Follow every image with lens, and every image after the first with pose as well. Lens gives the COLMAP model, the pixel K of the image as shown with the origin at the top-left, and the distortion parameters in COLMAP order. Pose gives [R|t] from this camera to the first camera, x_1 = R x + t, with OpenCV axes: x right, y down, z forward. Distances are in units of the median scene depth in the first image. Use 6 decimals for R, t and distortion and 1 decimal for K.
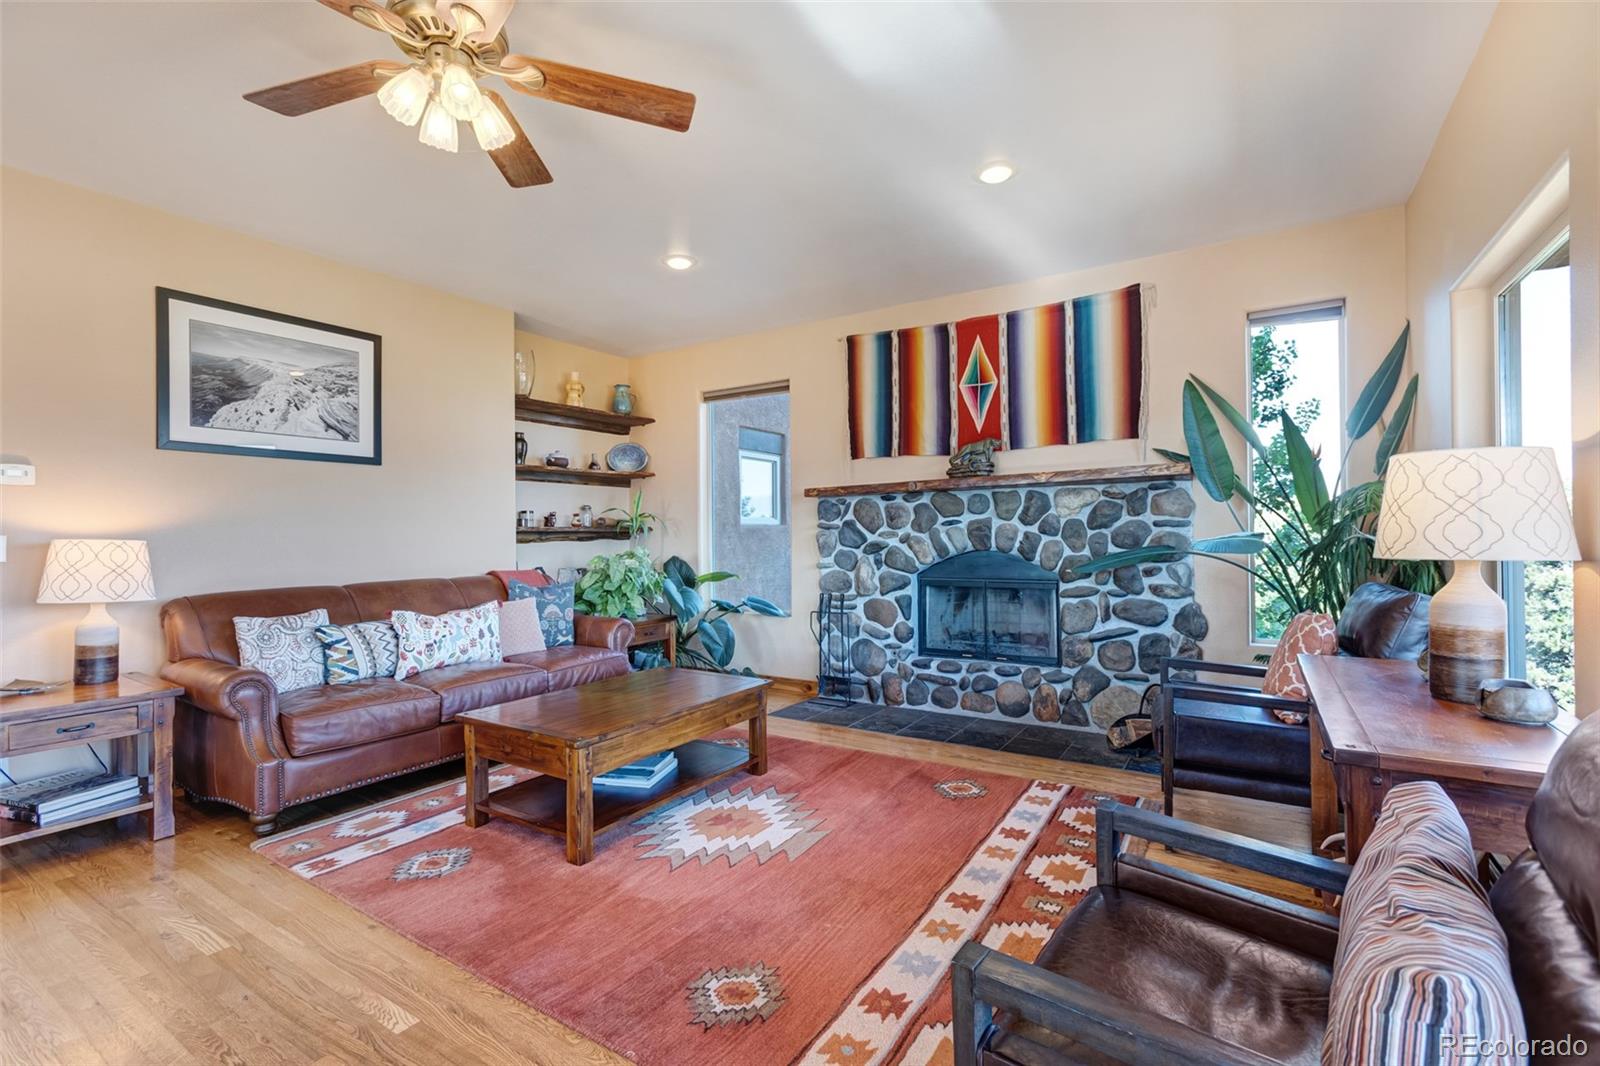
lens RADIAL K [[723.4, 0, 796.4], [0, 723.4, 537.5], [0, 0, 1]] dist [-0.008686, 0.007895]
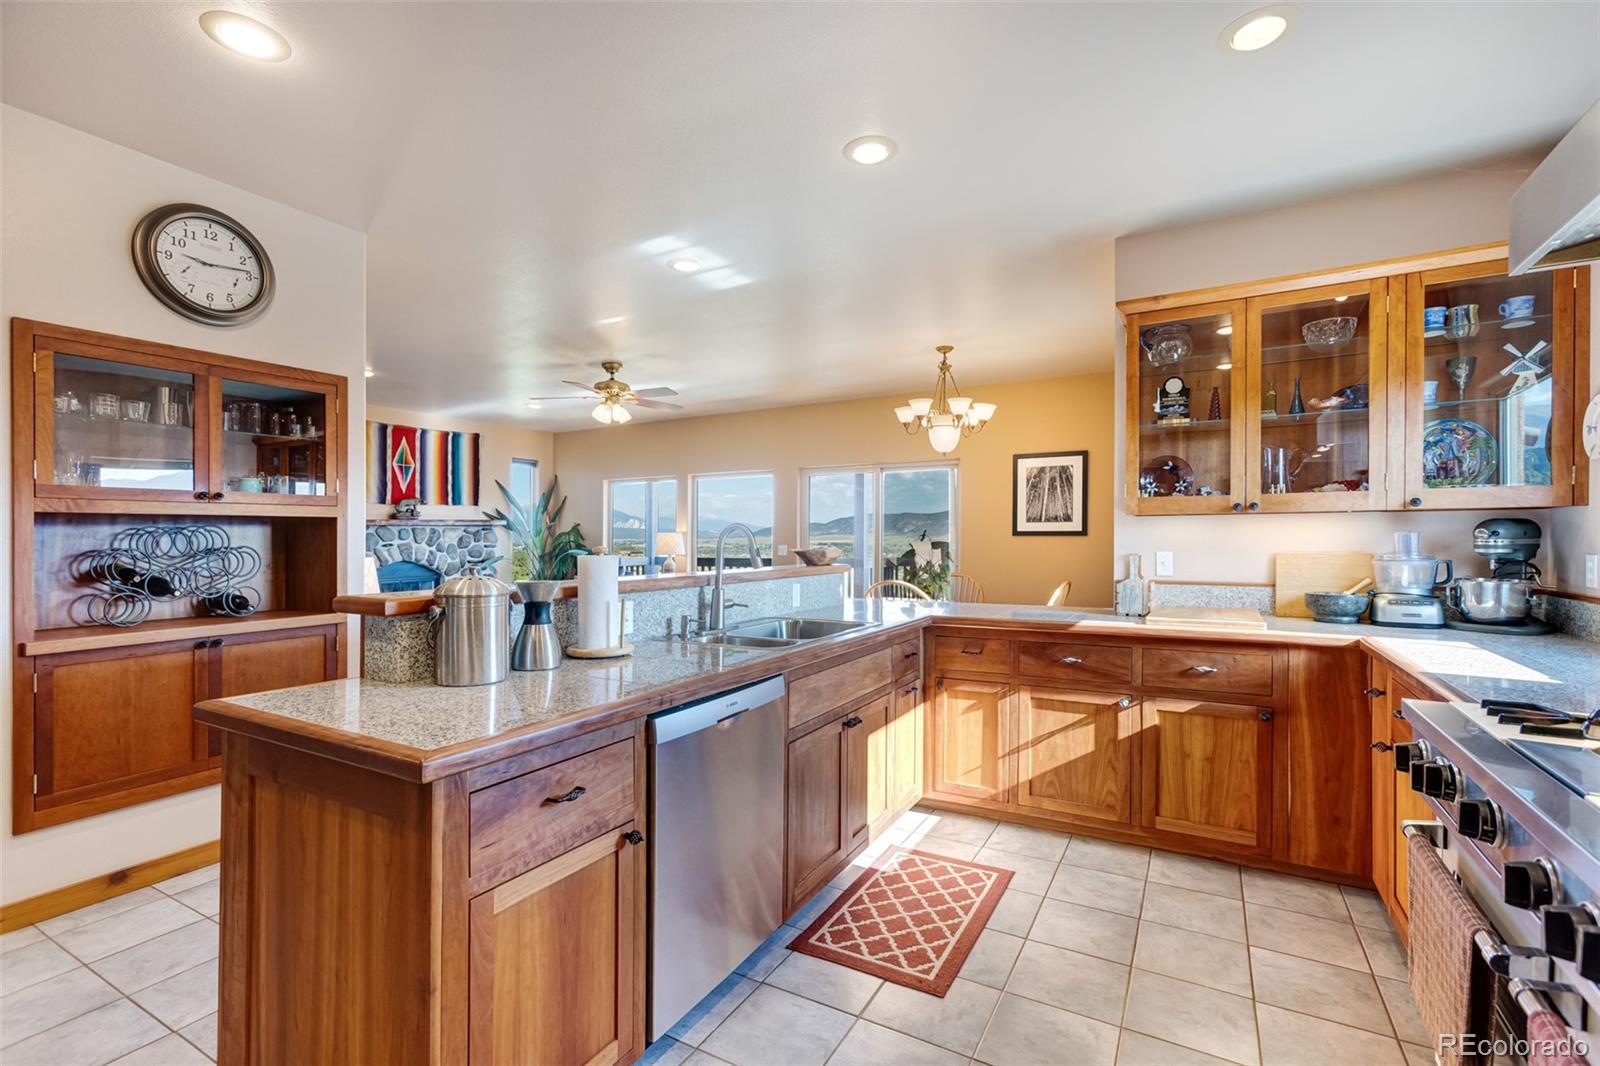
lens RADIAL K [[723.4, 0, 792.5], [0, 723.4, 524.2], [0, 0, 1]] dist [-0.008686, 0.007895]
pose [[-0.053725, 0.031797, 0.998049, -1.637357], [0.013208, 0.999428, -0.031130, -0.005042], [-0.998468, 0.011509, -0.054114, 0.183132]]
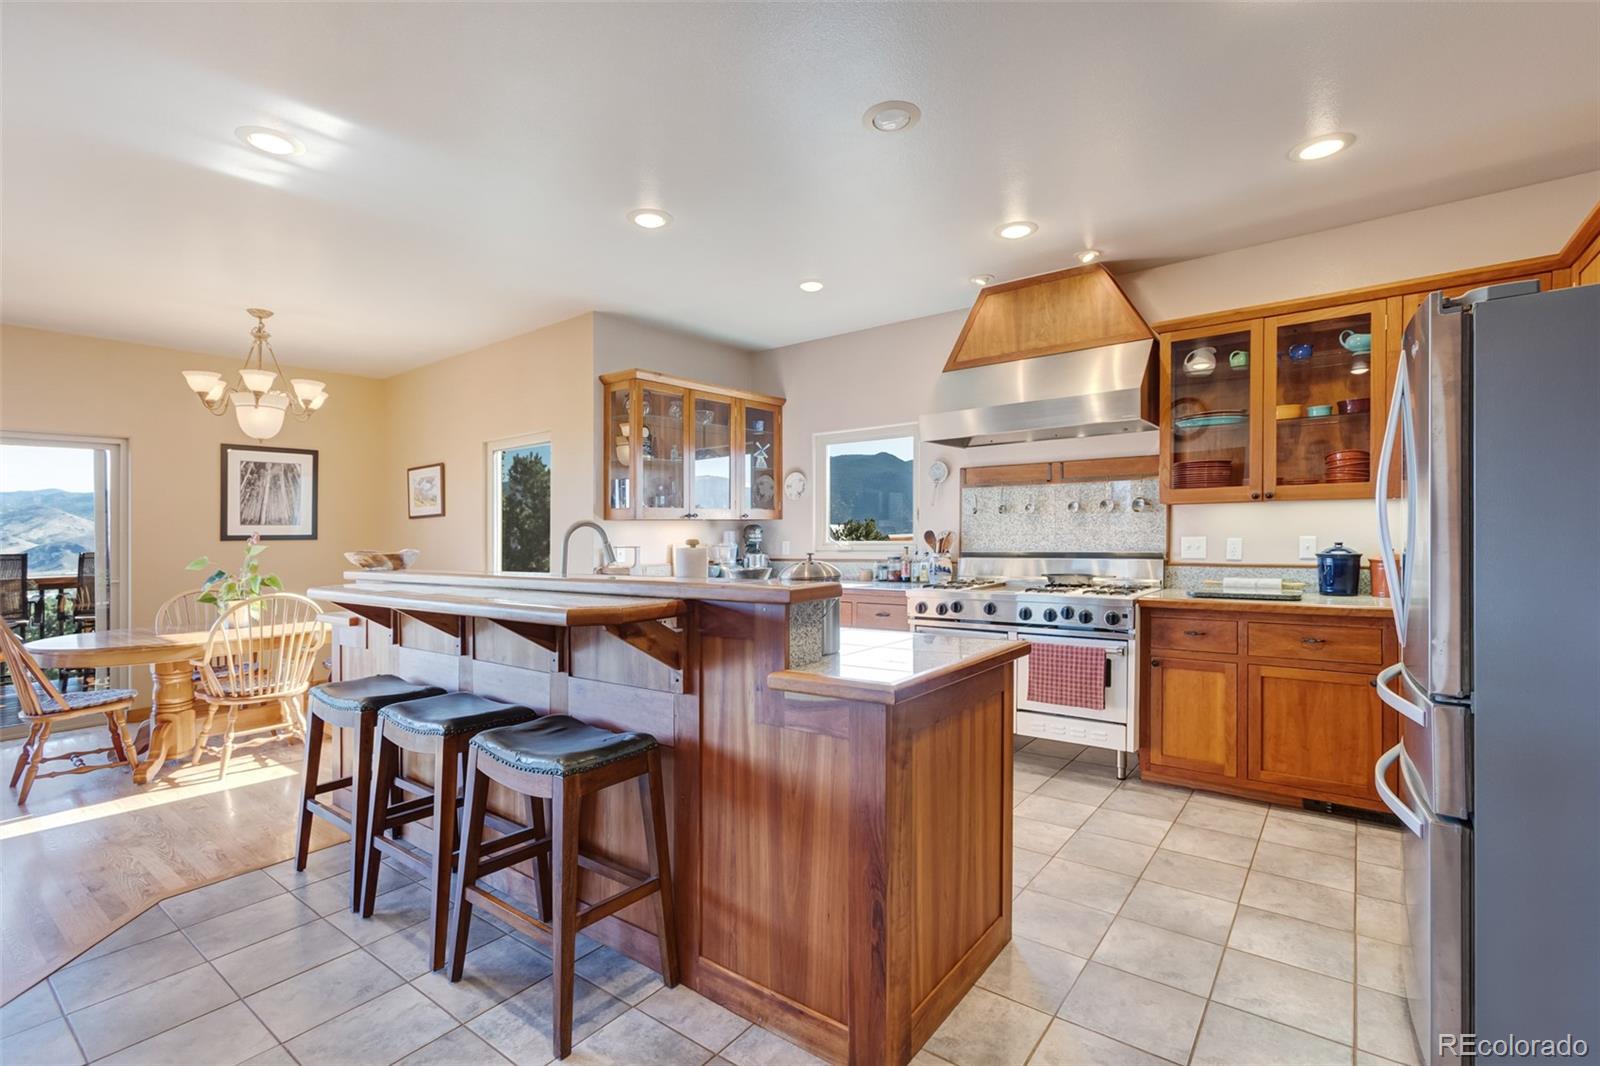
lens RADIAL K [[723.4, 0, 810.0], [0, 723.4, 535.9], [0, 0, 1]] dist [-0.008686, 0.007895]
pose [[-0.996724, 0.031221, 0.074606, -1.242552], [0.032233, 0.999403, 0.012409, -0.014175], [-0.074174, 0.014773, -0.997136, 0.837087]]
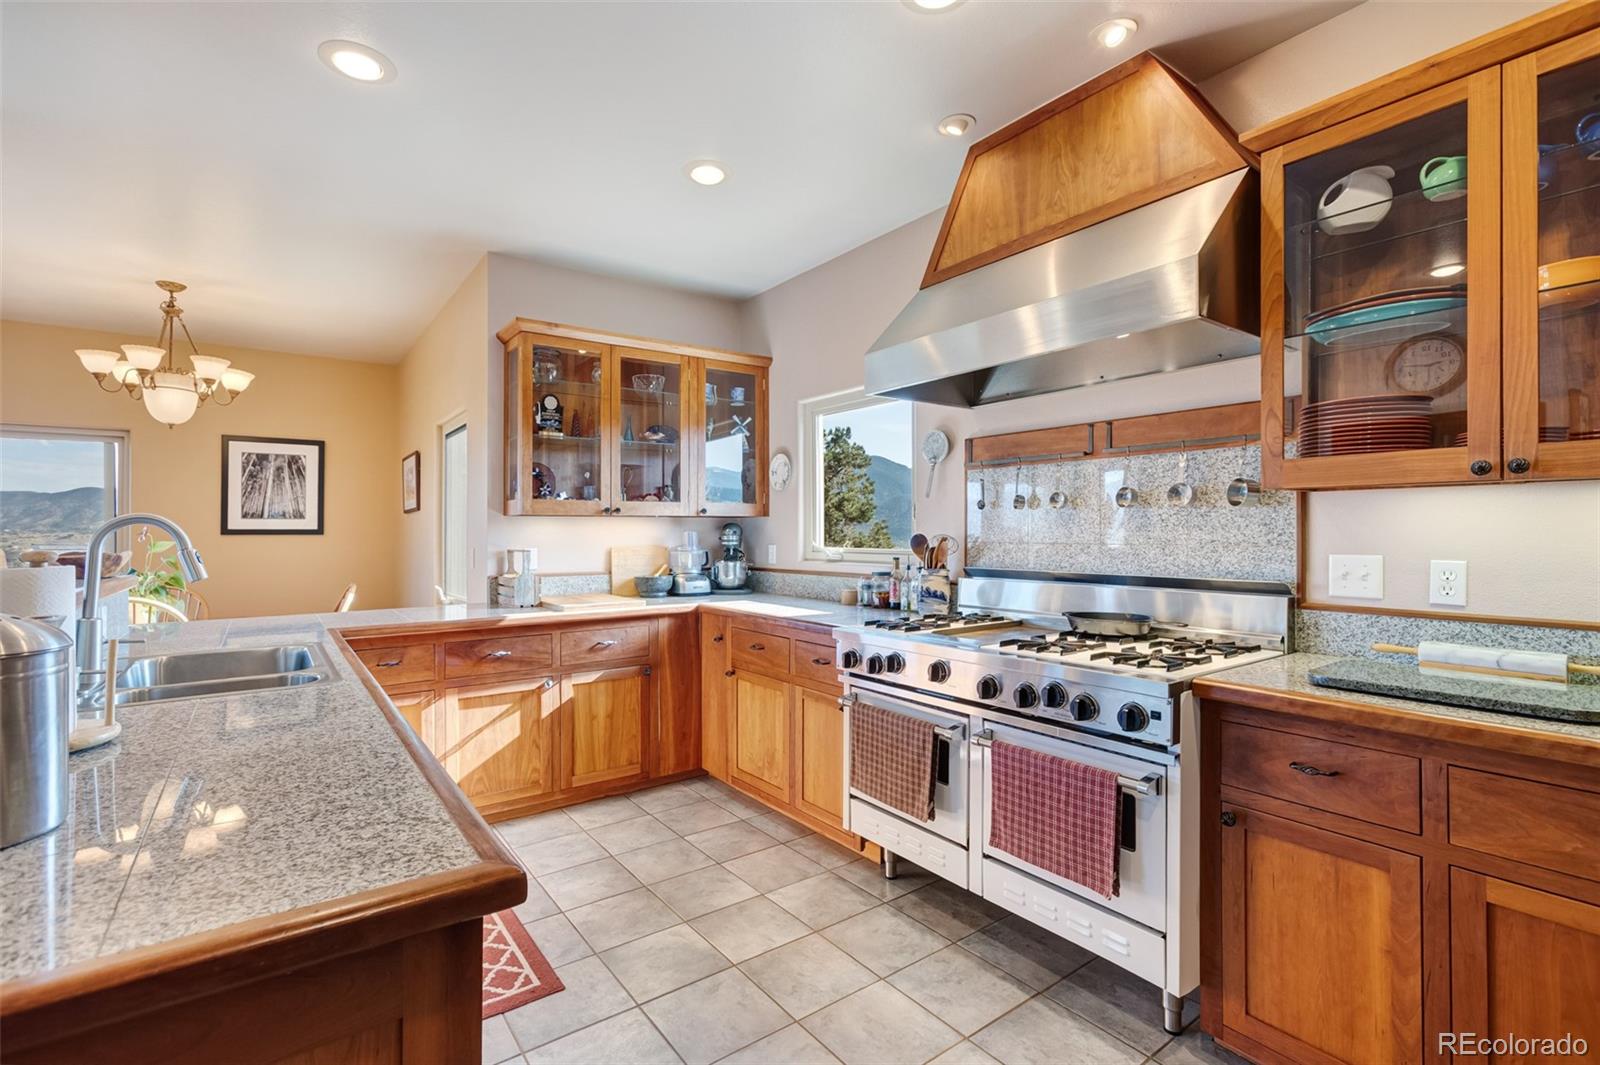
lens RADIAL K [[723.4, 0, 801.2], [0, 723.4, 518.1], [0, 0, 1]] dist [-0.008686, 0.007895]
pose [[-0.936370, 0.025229, 0.350105, -1.489057], [0.020270, 0.999636, -0.017822, -0.008492], [-0.350428, -0.009592, -0.936541, 0.447978]]
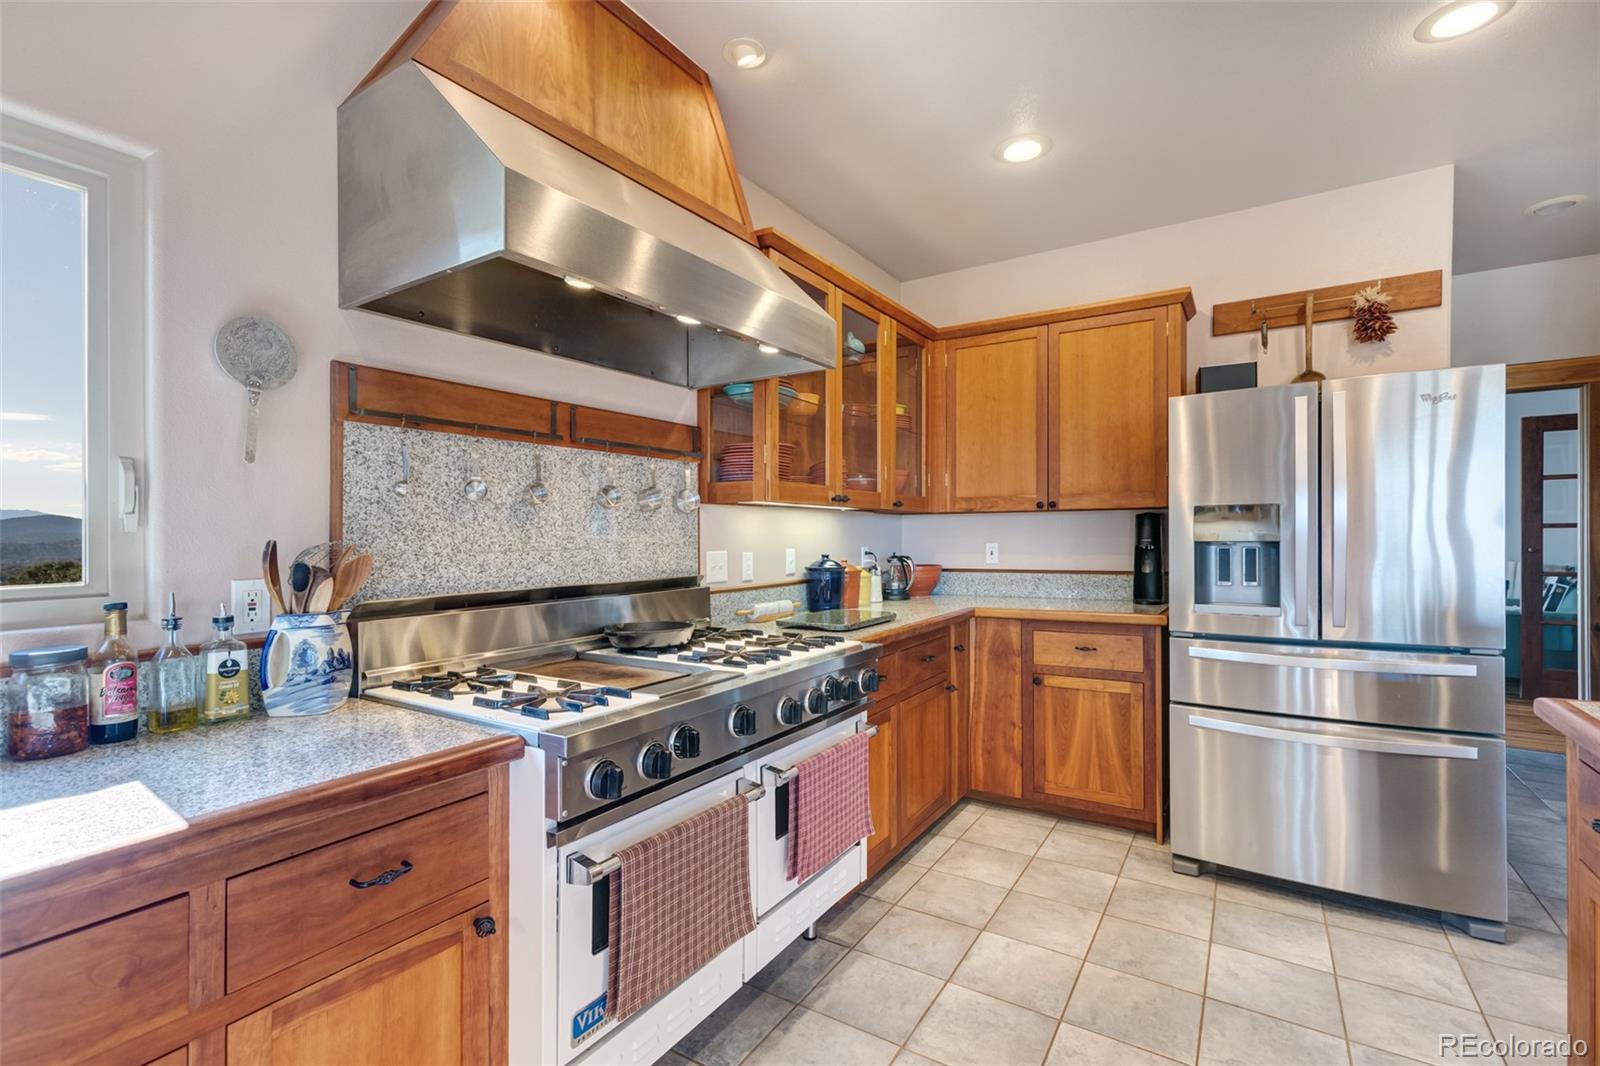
lens RADIAL K [[723.4, 0, 788.7], [0, 723.4, 533.2], [0, 0, 1]] dist [-0.008686, 0.007895]
pose [[-0.005965, 0.011709, -0.999914, -1.008685], [0.004126, 0.999923, 0.011685, -0.009258], [0.999974, -0.004056, -0.006013, -0.048219]]
